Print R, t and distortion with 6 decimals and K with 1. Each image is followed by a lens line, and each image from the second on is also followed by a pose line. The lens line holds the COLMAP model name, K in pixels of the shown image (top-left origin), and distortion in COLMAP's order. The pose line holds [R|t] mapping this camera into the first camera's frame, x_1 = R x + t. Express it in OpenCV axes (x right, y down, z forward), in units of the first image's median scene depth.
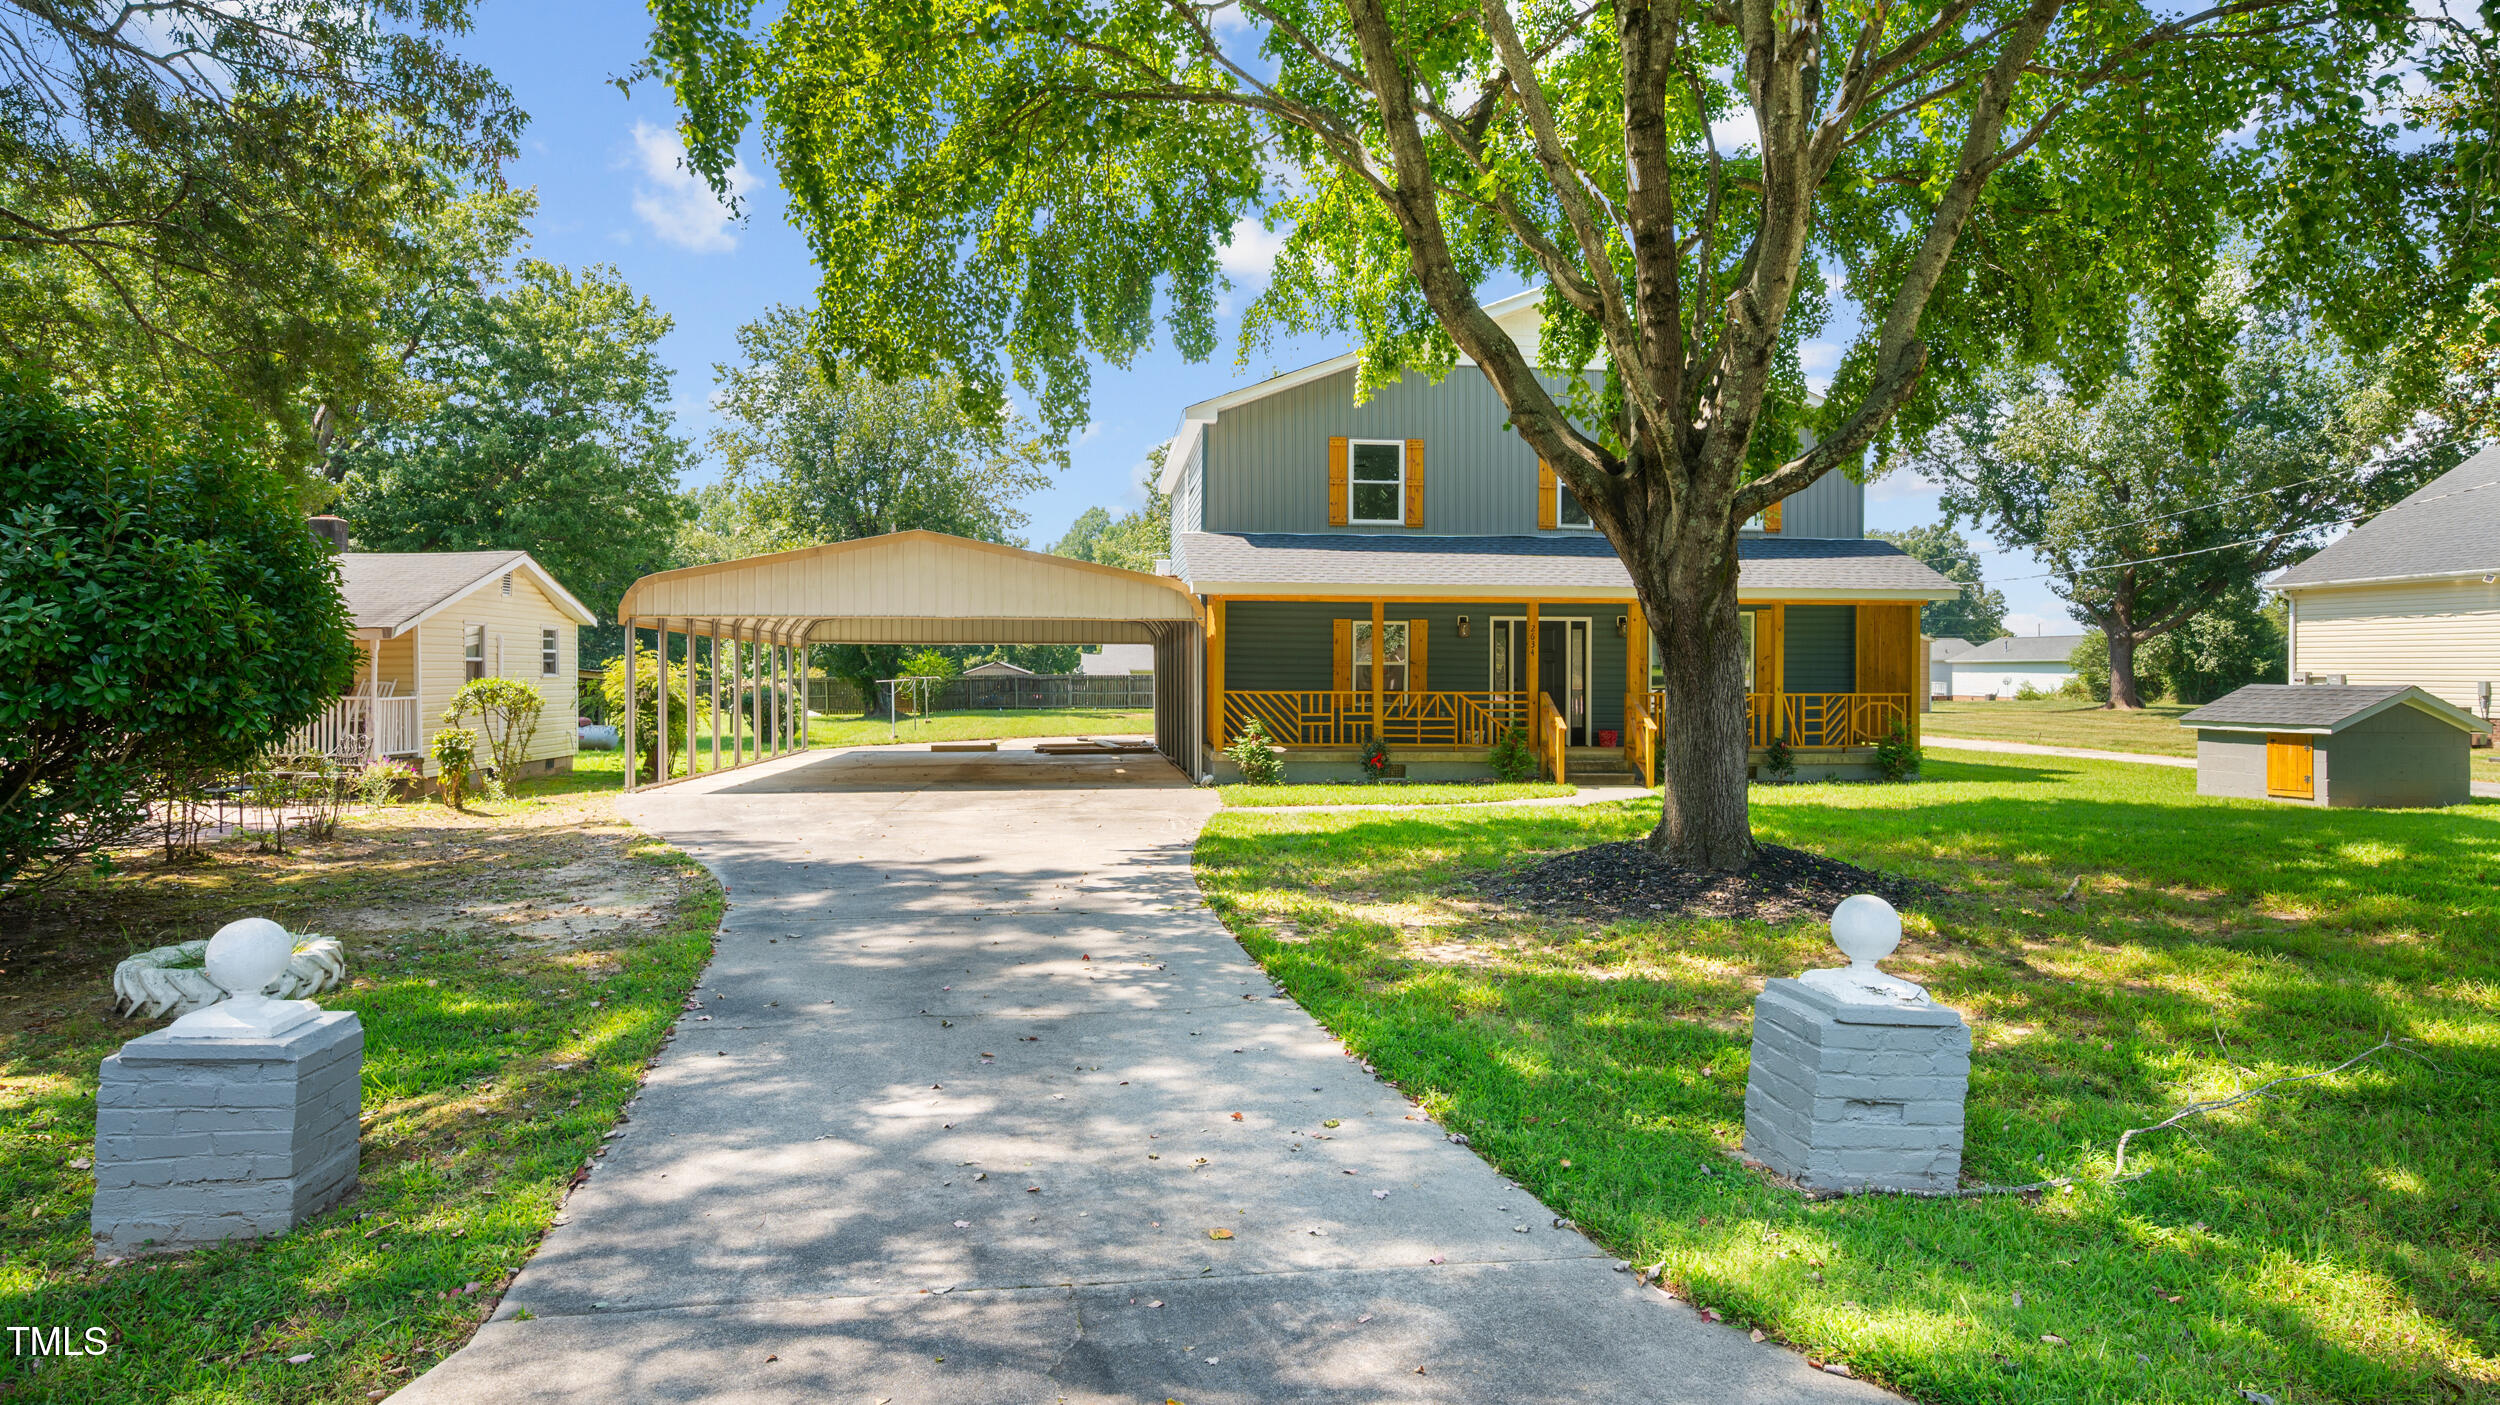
lens RADIAL K [[1314.2, 0, 1249.2], [0, 1314.2, 698.9], [0, 0, 1]] dist [0.004417, -0.000127]
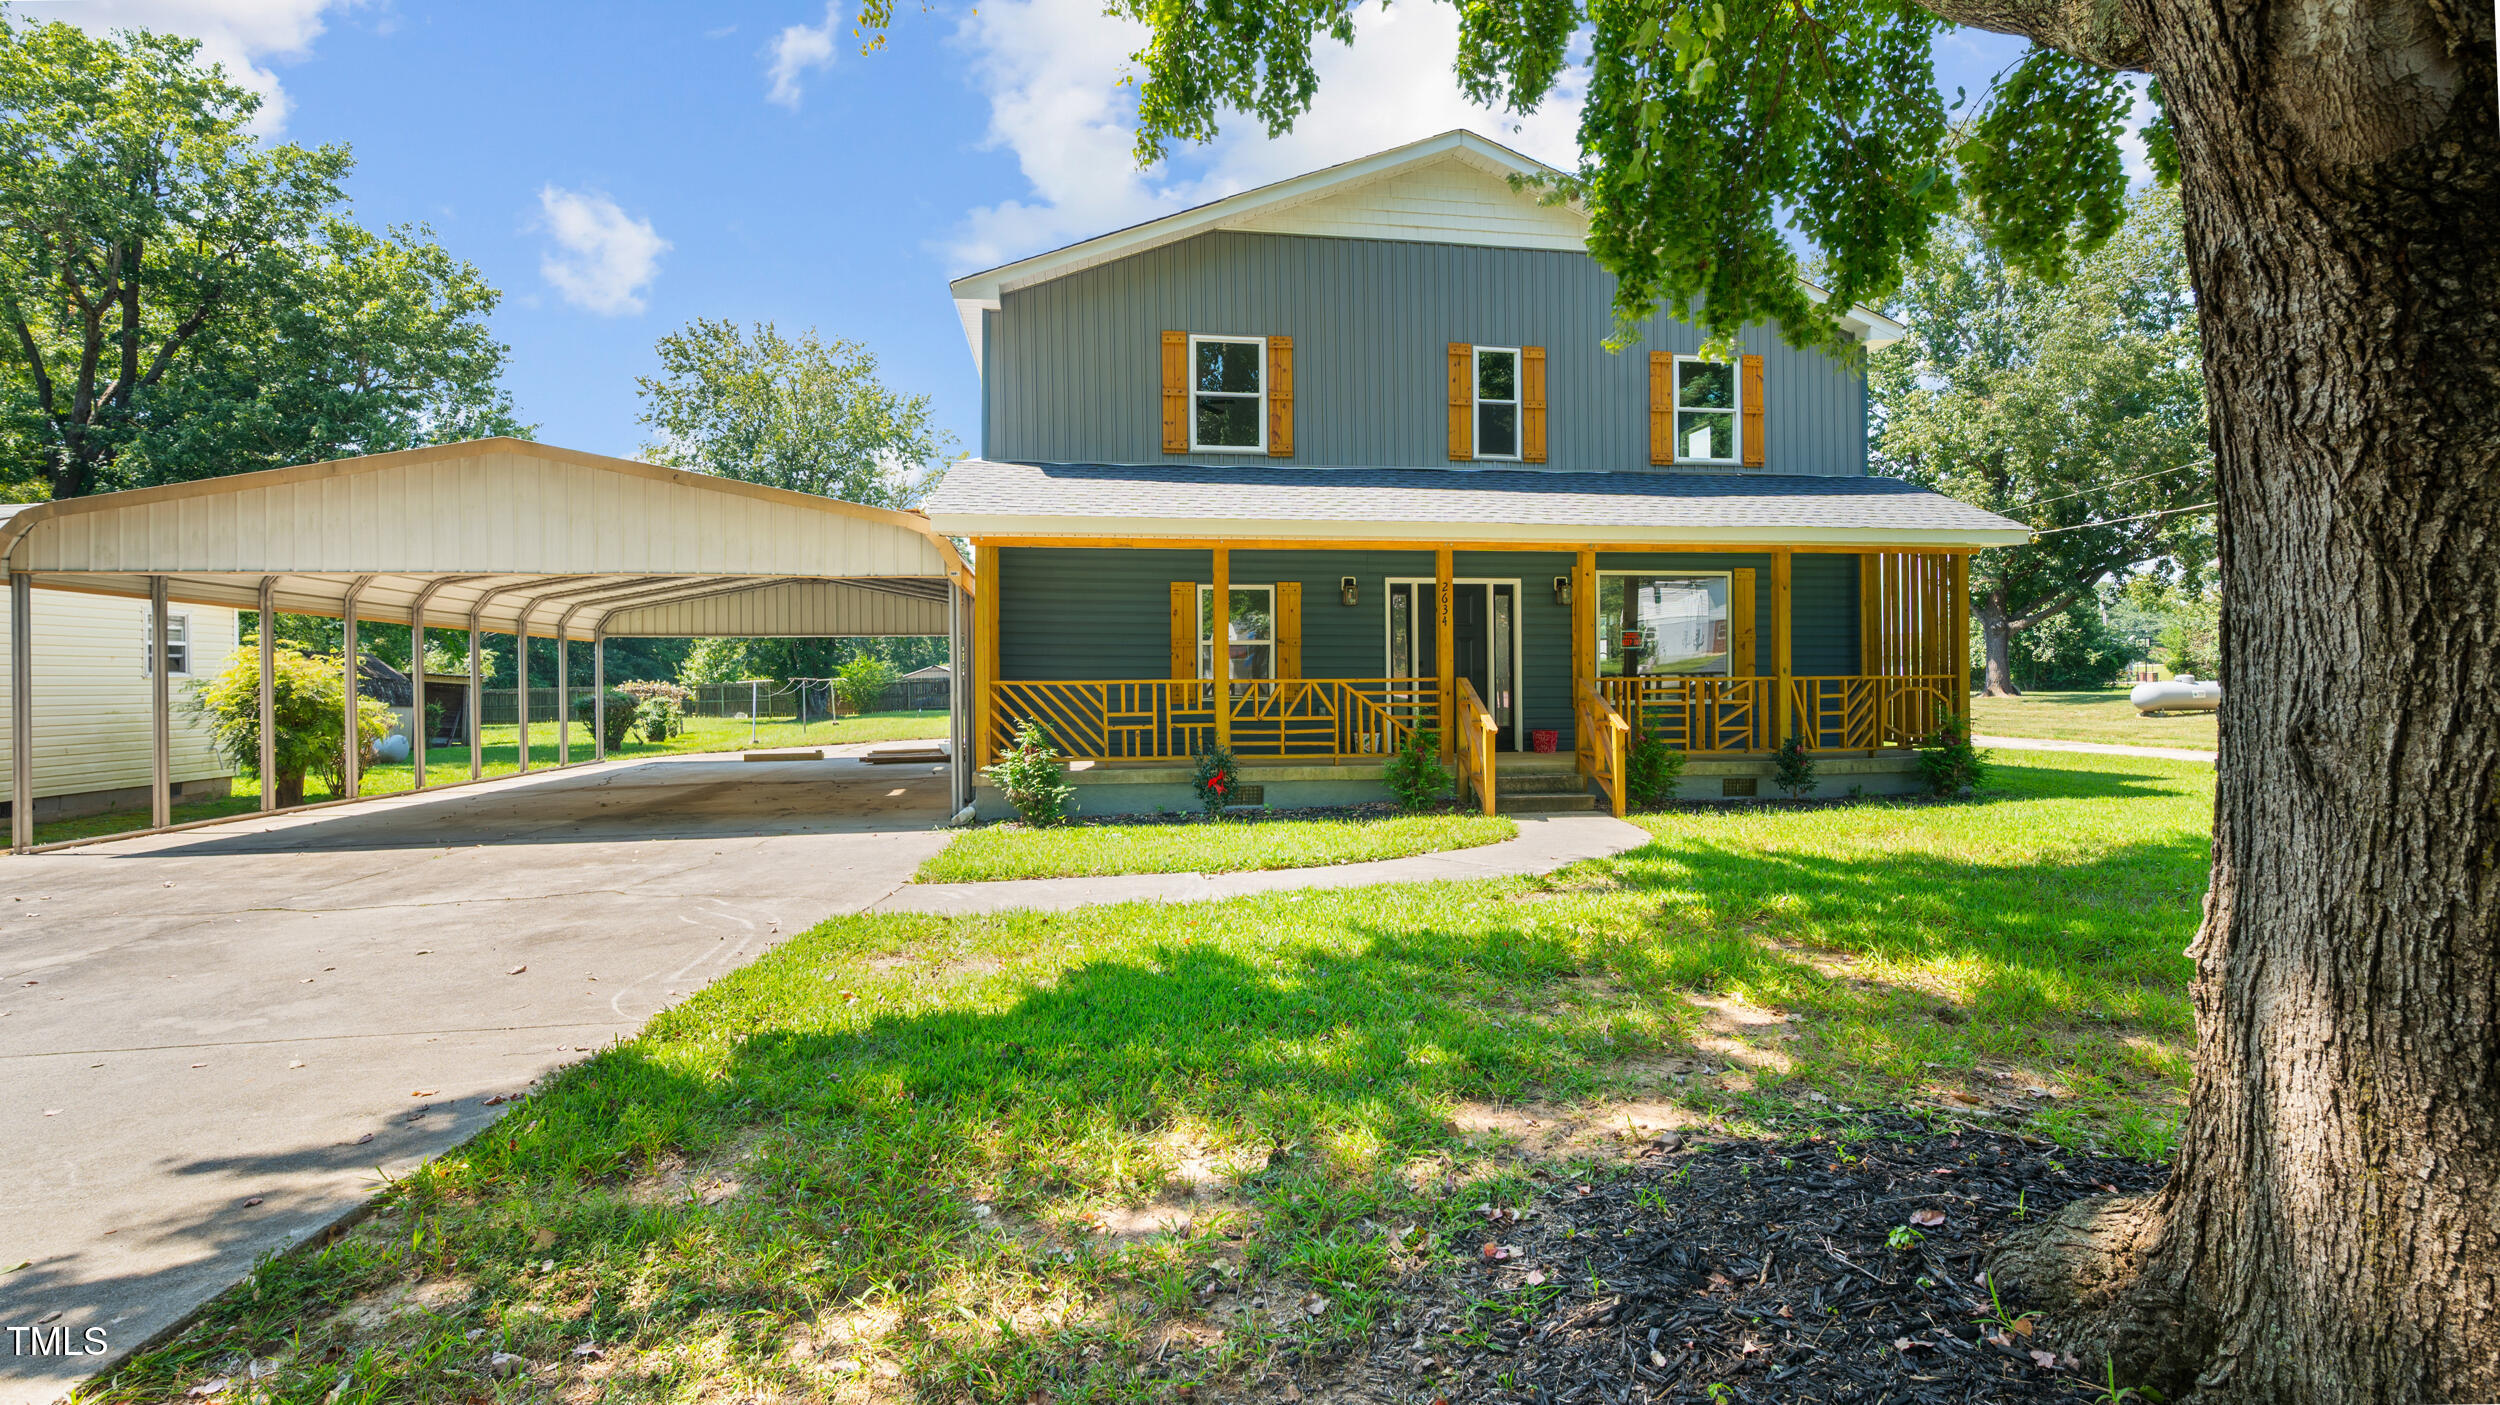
lens RADIAL K [[1021.5, 0, 1248.8], [0, 1021.5, 696.2], [0, 0, 1]] dist [-0.001004, -0.000007]
pose [[0.999317, -0.012042, 0.034925, 0.089890], [0.012126, 0.999924, -0.002195, 0.004284], [-0.034895, 0.002617, 0.999388, 0.450763]]
